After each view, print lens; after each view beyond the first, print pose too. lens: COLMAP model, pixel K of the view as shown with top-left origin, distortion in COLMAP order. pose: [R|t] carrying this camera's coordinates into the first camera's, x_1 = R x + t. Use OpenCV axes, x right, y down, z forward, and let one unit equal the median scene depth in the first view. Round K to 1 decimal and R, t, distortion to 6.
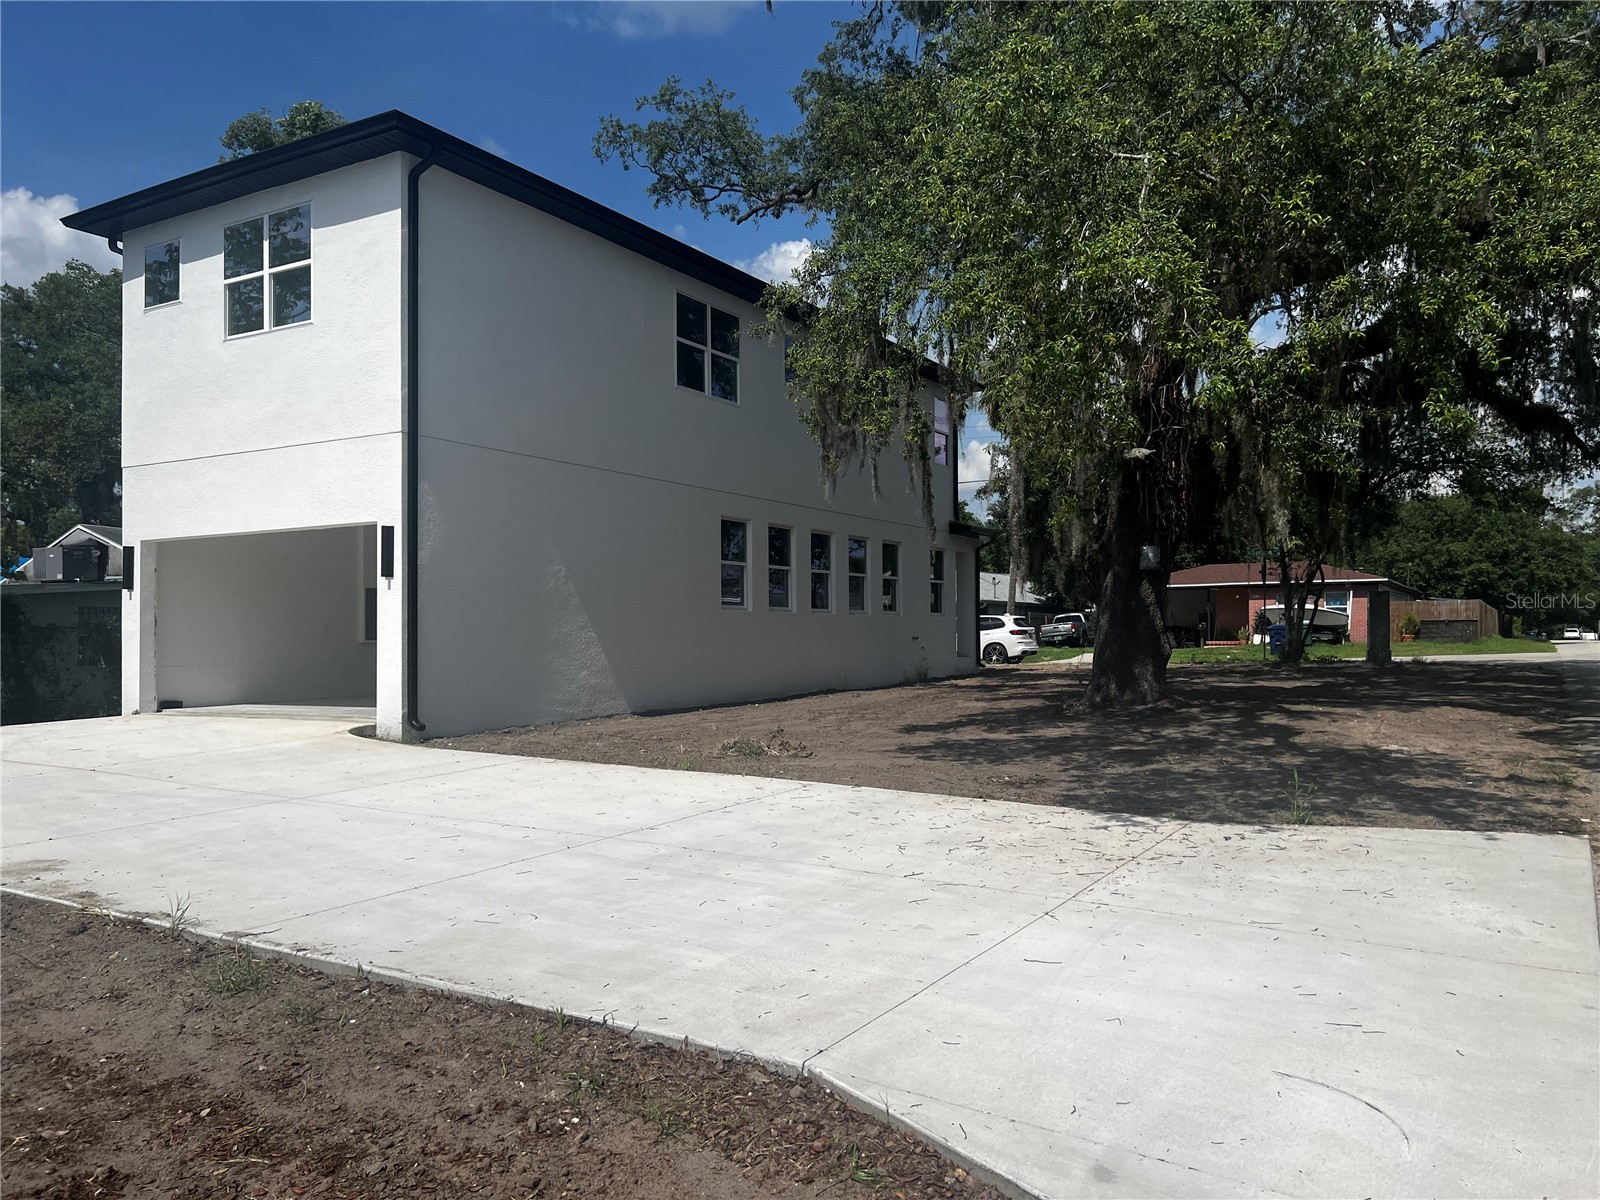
lens RADIAL K [[1200.5, 0, 800.4], [0, 1200.5, 605.2], [0, 0, 1]] dist [0.058591, -0.052125]
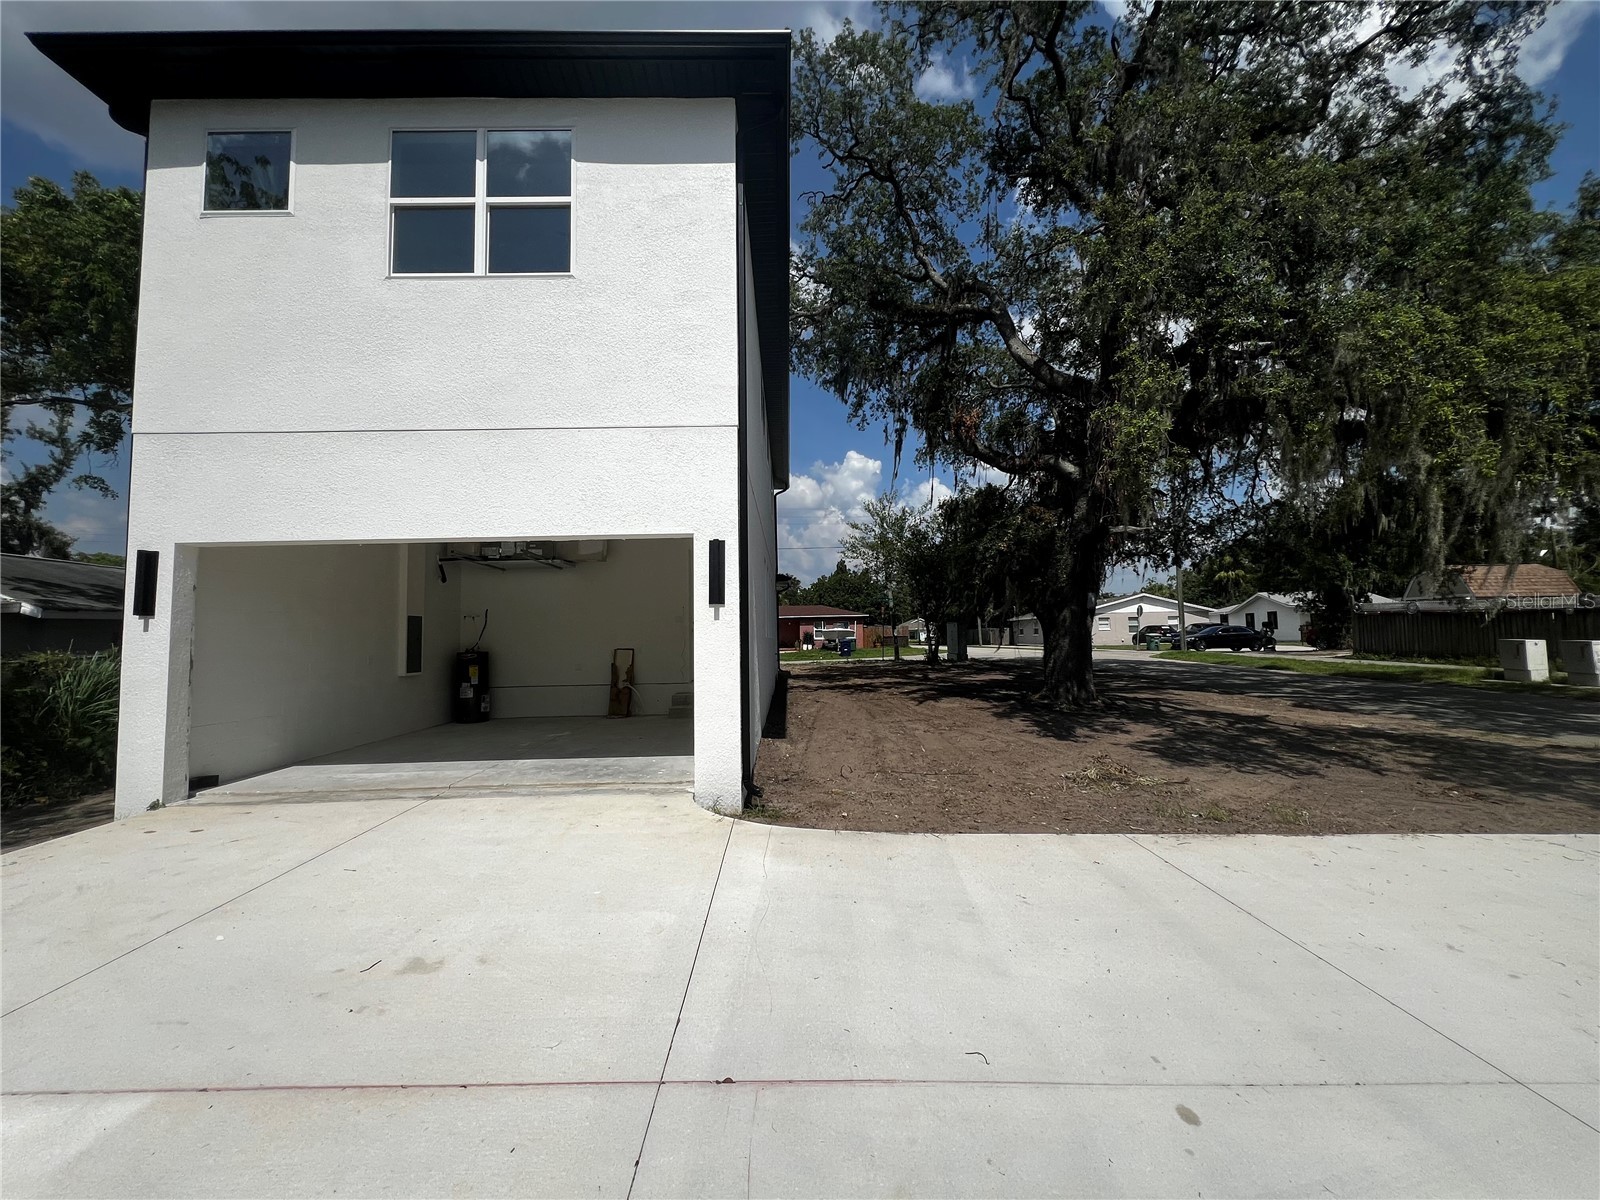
lens RADIAL K [[635.1, 0, 798.0], [0, 635.1, 596.5], [0, 0, 1]] dist [-0.000304, -0.000363]
pose [[0.847267, 0.026654, 0.530499, -0.461762], [-0.001435, 0.998851, -0.047893, -0.007762], [-0.531166, 0.039817, 0.846332, 0.551954]]
